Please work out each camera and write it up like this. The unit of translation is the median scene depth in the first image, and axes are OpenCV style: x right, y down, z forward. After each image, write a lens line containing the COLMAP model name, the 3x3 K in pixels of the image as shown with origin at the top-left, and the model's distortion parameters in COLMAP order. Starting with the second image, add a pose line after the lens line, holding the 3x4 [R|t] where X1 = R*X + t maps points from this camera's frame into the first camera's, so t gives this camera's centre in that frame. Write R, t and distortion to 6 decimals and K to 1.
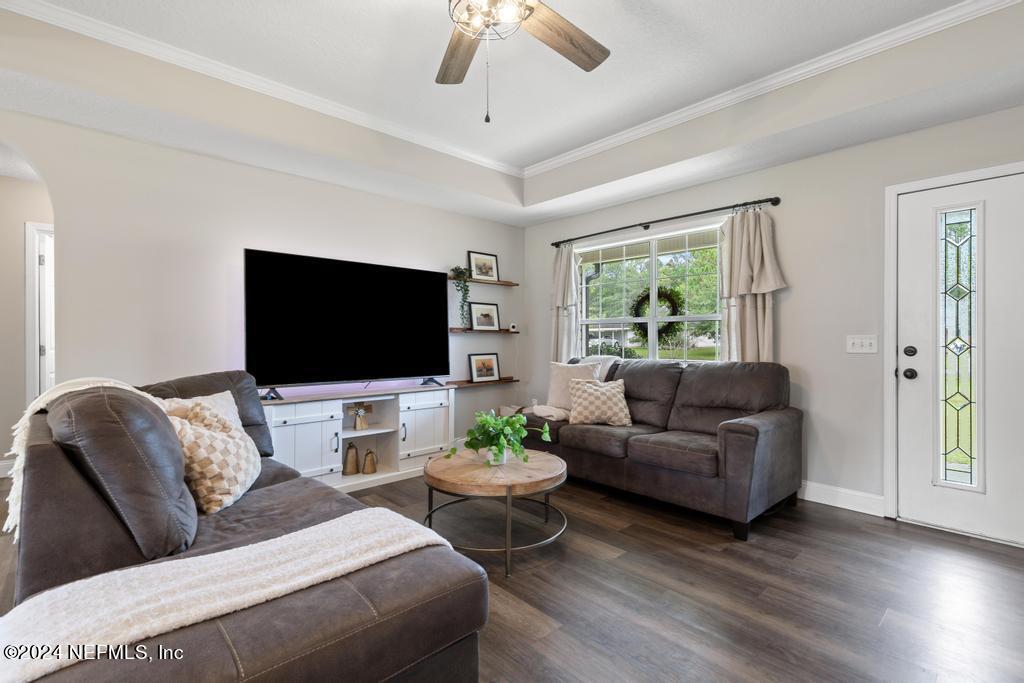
lens RADIAL K [[467.8, 0, 513.0], [0, 467.8, 338.9], [0, 0, 1]] dist [0.001976, -0.000076]
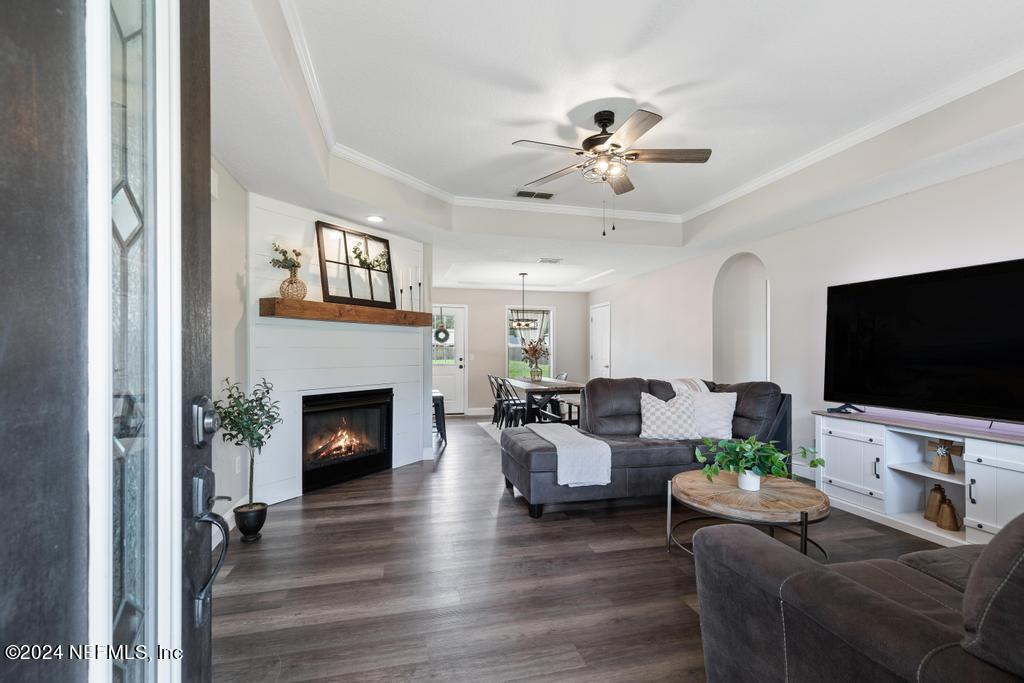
lens RADIAL K [[458.4, 0, 512.3], [0, 458.4, 352.3], [0, 0, 1]] dist [0.000851, -0.000013]
pose [[-0.482216, 0.001755, -0.876051, 0.786535], [0.000986, 0.999998, 0.001461, -0.020787], [0.876052, -0.000159, -0.482217, 0.758025]]
